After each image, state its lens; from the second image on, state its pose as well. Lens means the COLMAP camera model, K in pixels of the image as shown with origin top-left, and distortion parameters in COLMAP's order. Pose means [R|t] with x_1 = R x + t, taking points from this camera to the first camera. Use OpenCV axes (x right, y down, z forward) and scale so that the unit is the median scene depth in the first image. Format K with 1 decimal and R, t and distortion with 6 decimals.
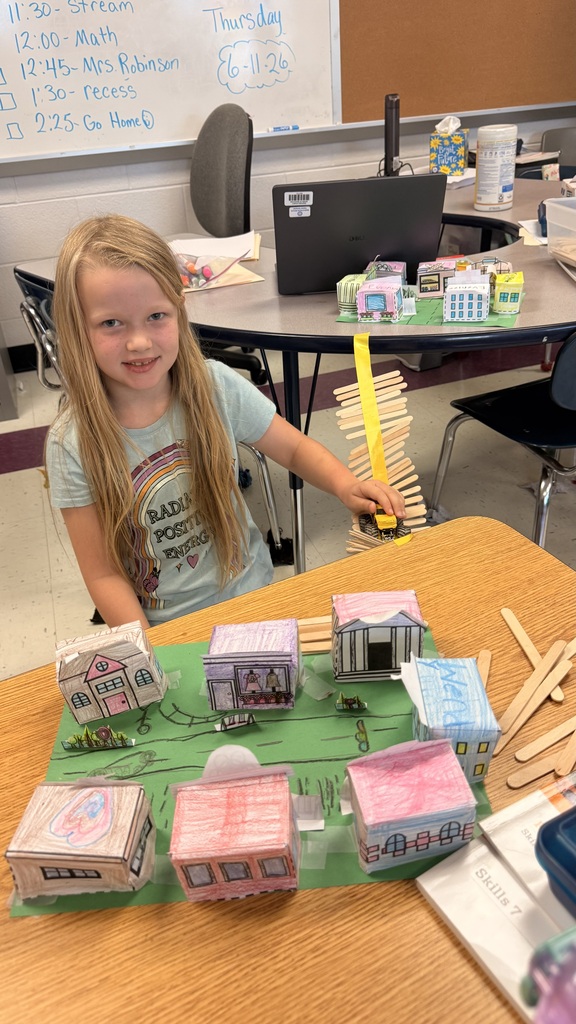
lens RADIAL K [[721.7, 0, 276.8], [0, 721.7, 512.7], [0, 0, 1]] dist [0.005384, -0.030809]
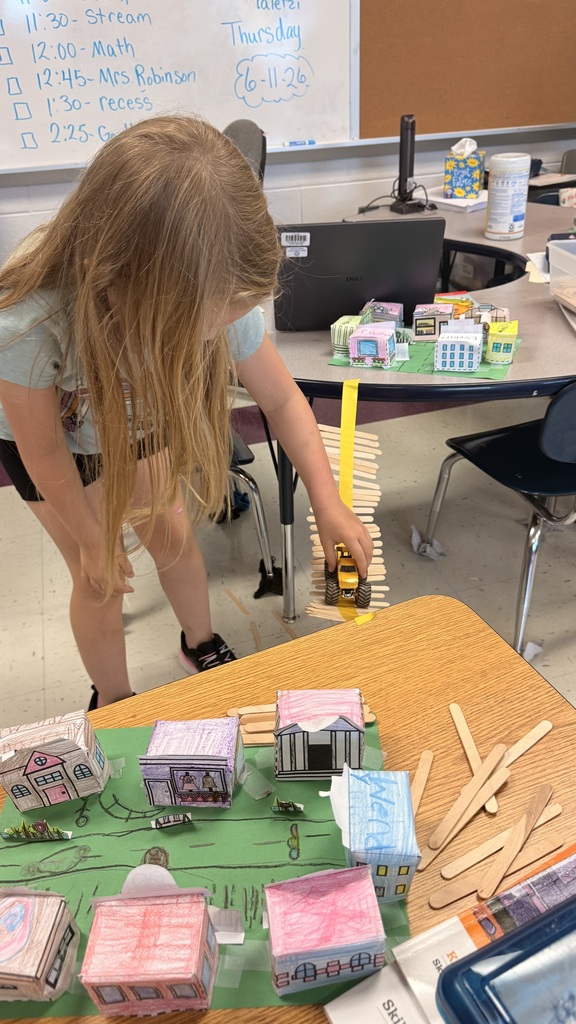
lens RADIAL K [[725.6, 0, 288.0], [0, 725.6, 512.0], [0, 0, 1]] dist [-0.020353, -0.004638]
pose [[0.999242, 0.036625, -0.013204, 0.098516], [-0.036438, 0.999236, 0.014152, -0.153019], [0.013712, -0.013660, 0.999813, -0.003914]]
